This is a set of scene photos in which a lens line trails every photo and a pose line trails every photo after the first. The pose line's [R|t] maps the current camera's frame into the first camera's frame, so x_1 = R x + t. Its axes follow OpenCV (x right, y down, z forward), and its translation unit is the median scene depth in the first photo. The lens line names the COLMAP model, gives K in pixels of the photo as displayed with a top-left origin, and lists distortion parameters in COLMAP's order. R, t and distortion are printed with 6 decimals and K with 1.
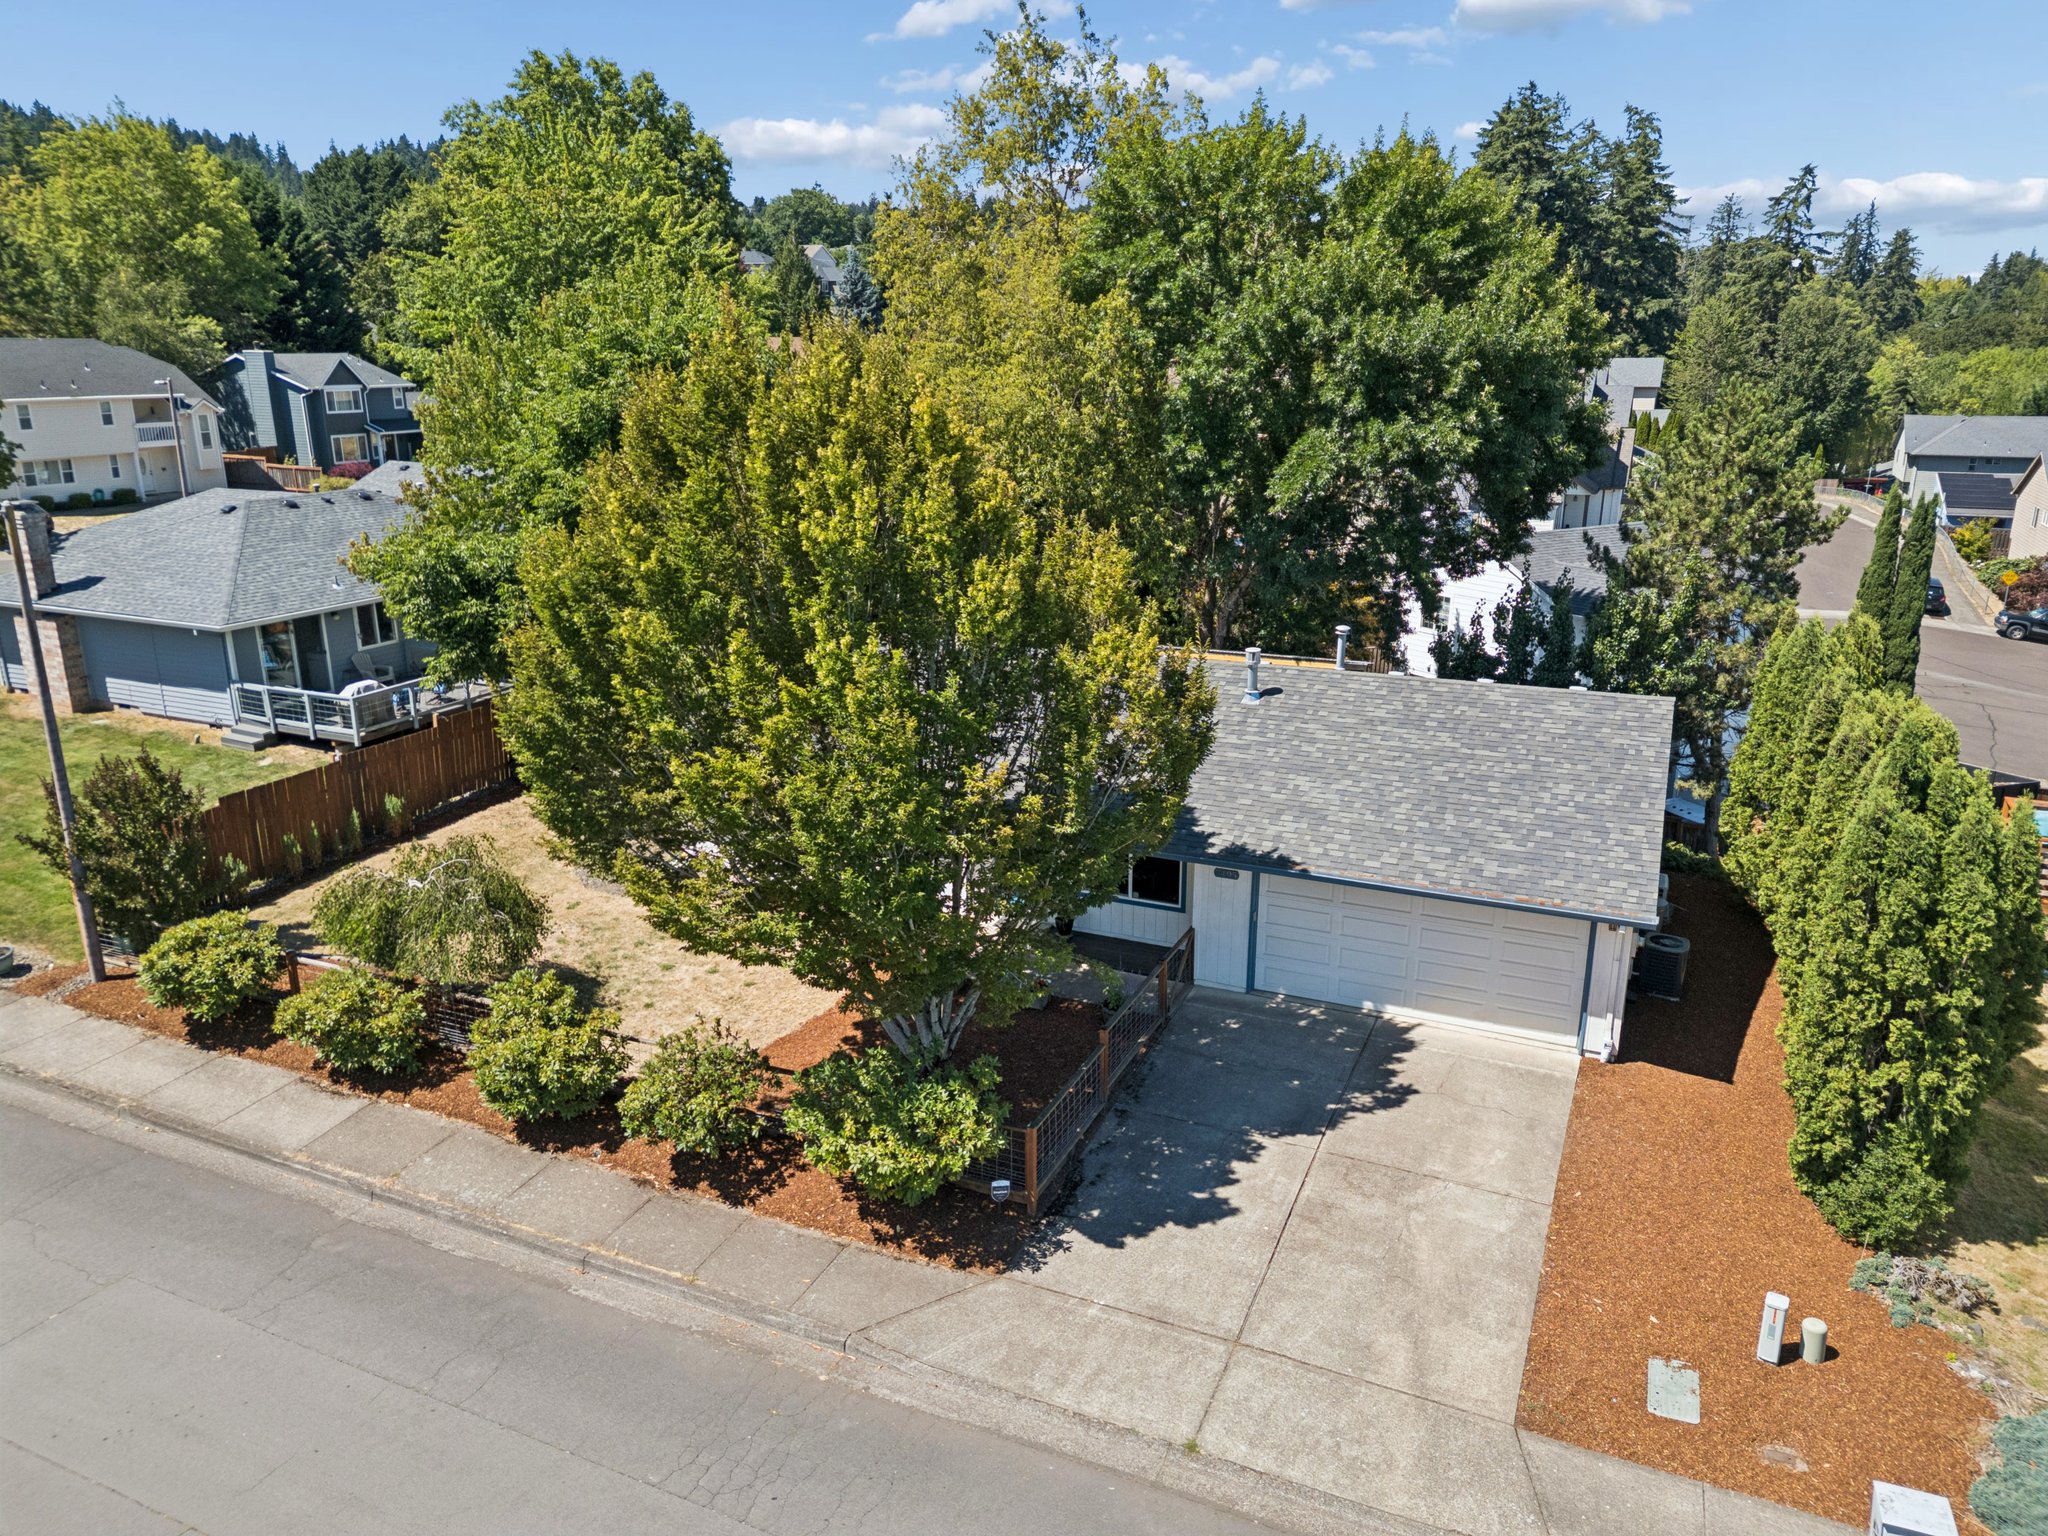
lens RADIAL K [[1424.9, 0, 1021.1], [0, 1424.9, 764.5], [0, 0, 1]] dist [0.029315, -0.002721]
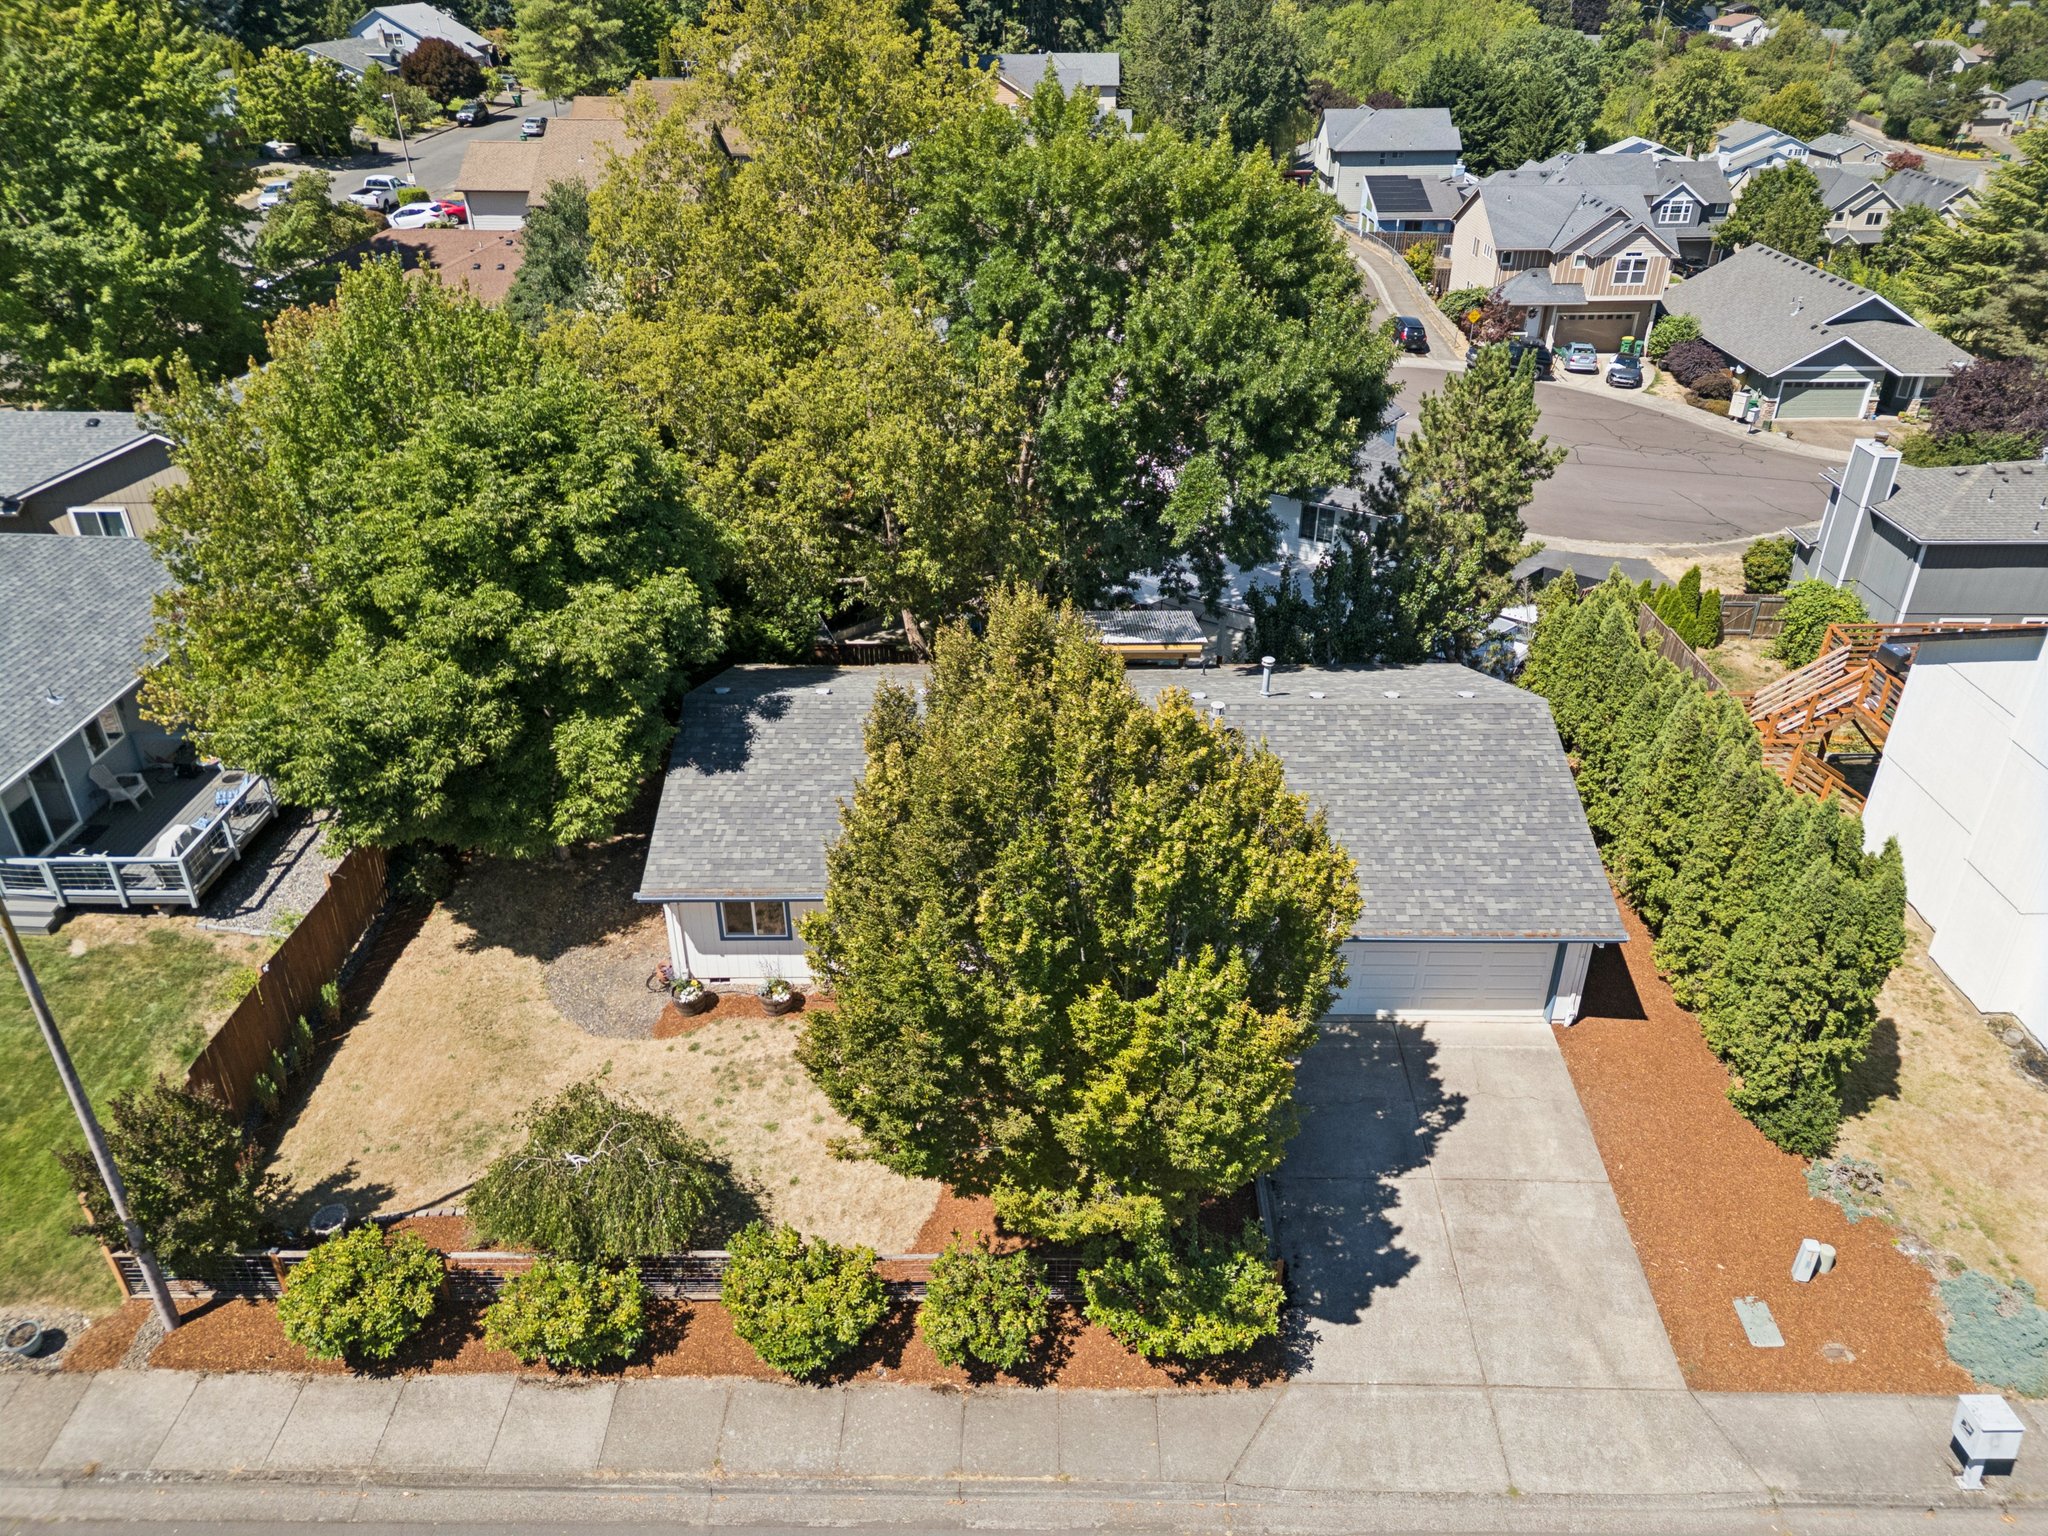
lens RADIAL K [[1424.9, 0, 1021.1], [0, 1424.9, 764.5], [0, 0, 1]] dist [0.029315, -0.002721]
pose [[0.920543, -0.197066, 0.337292, -0.446548], [0.117033, 0.962897, 0.243172, -0.400516], [-0.372699, -0.184375, 0.909451, 0.051044]]
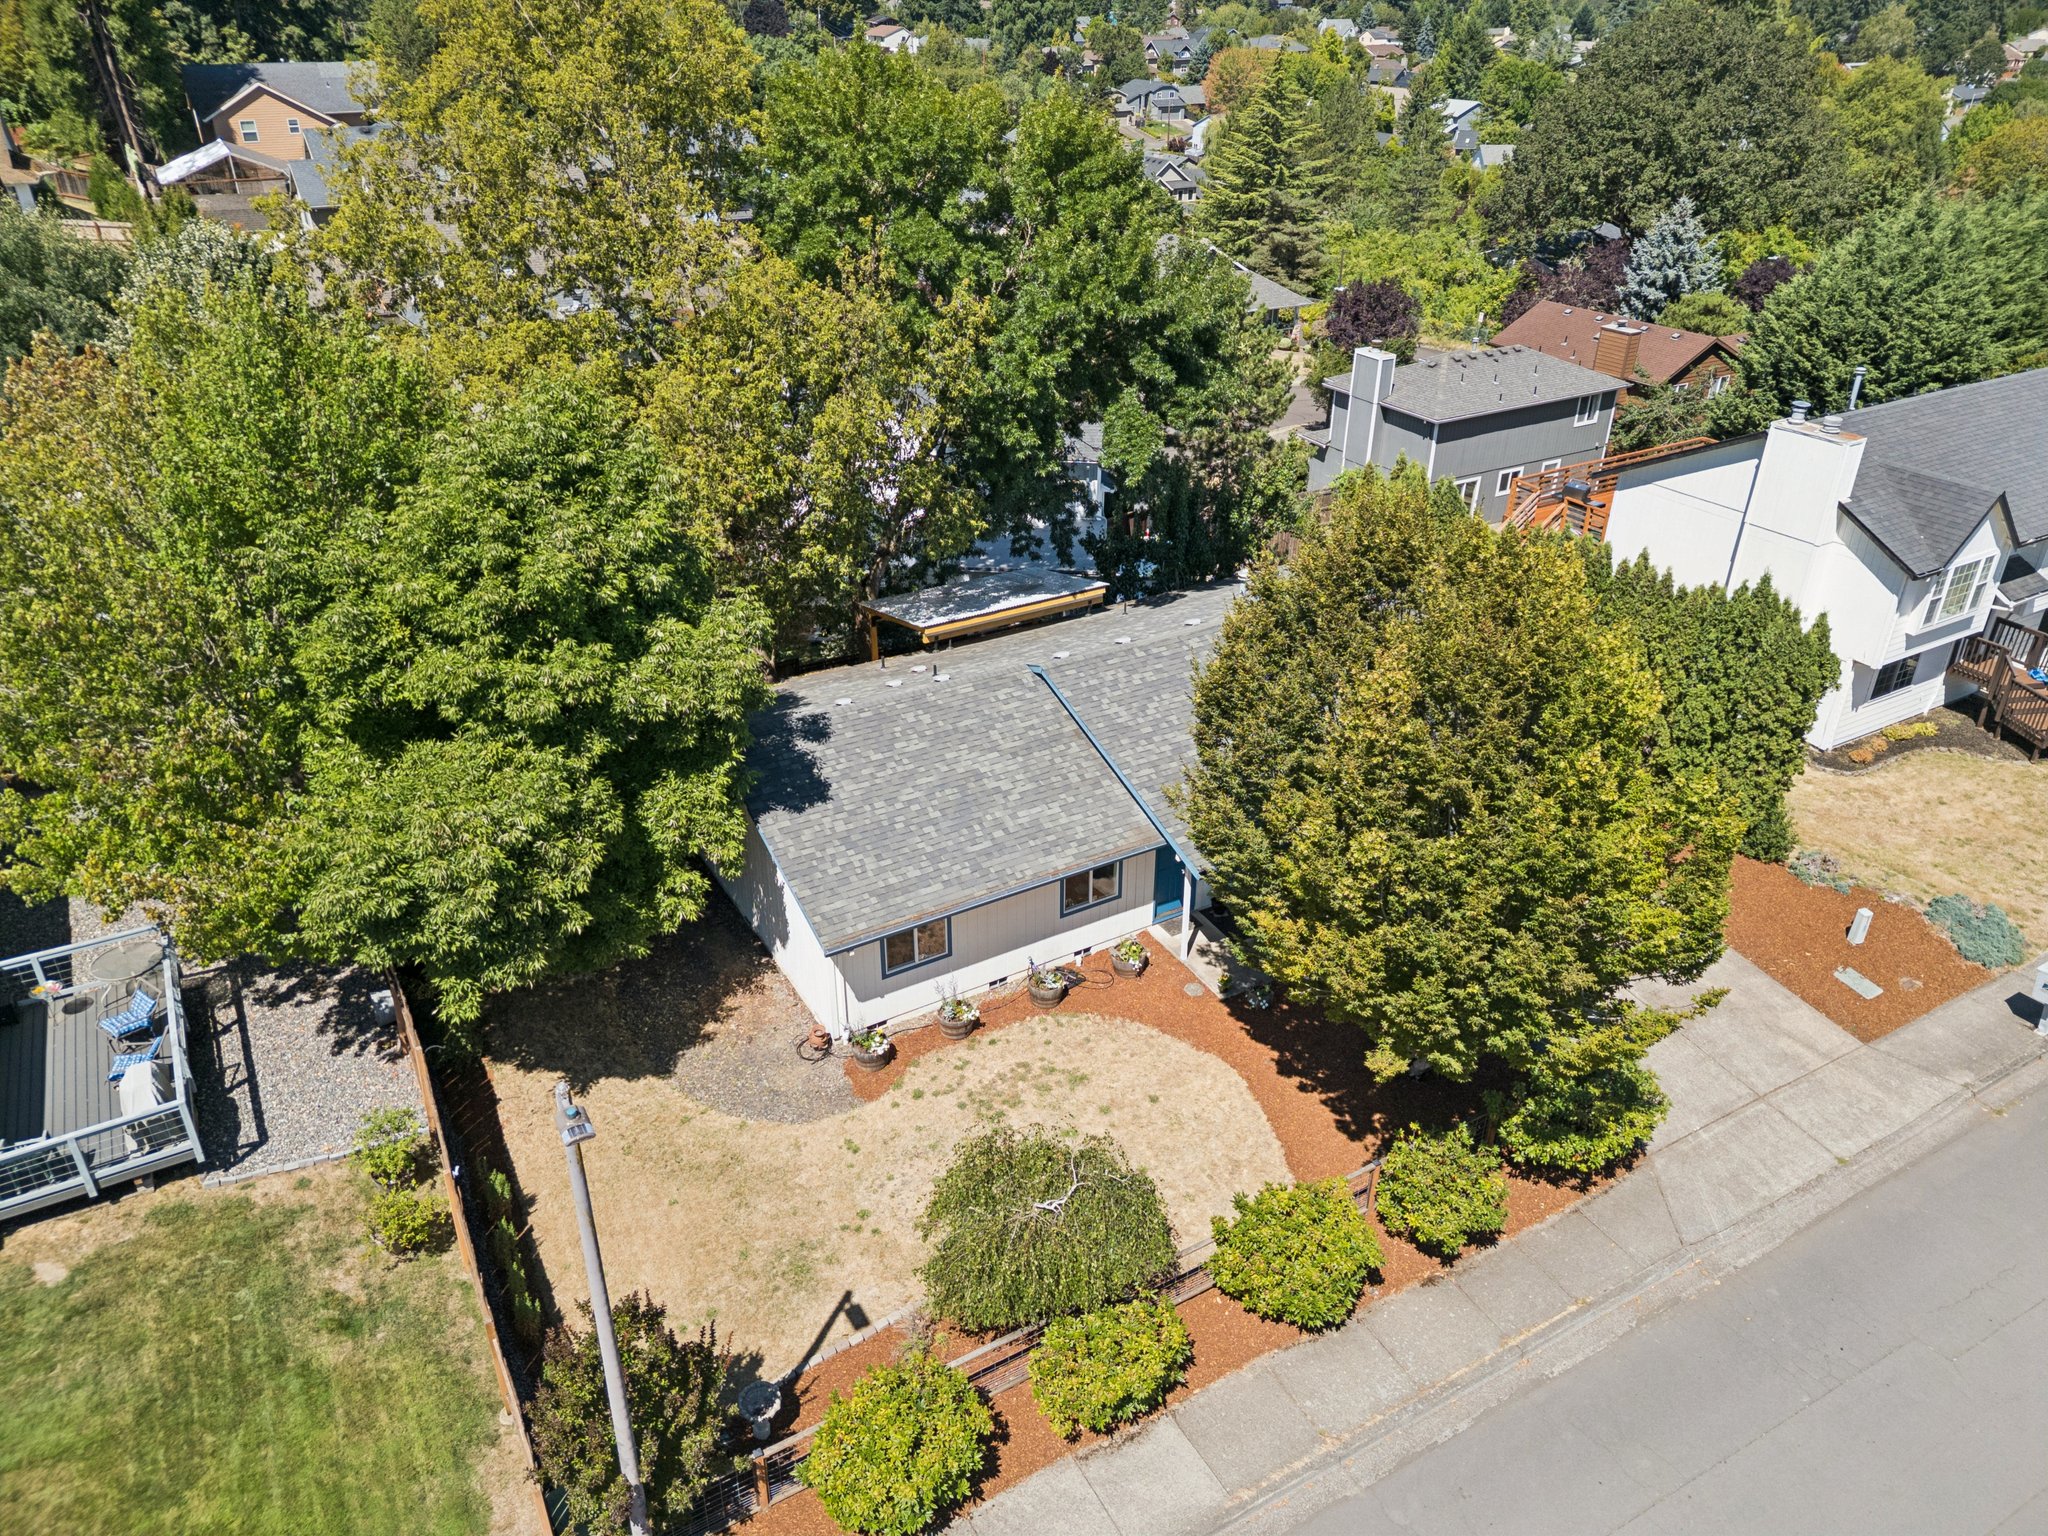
lens RADIAL K [[1437.4, 0, 1016.6], [0, 1437.4, 760.7], [0, 0, 1]] dist [0.023754, -0.003025]
pose [[0.598565, -0.387968, 0.700857, -1.006339], [0.231392, 0.921339, 0.312399, -0.475952], [-0.766927, -0.024819, 0.641254, 0.482270]]
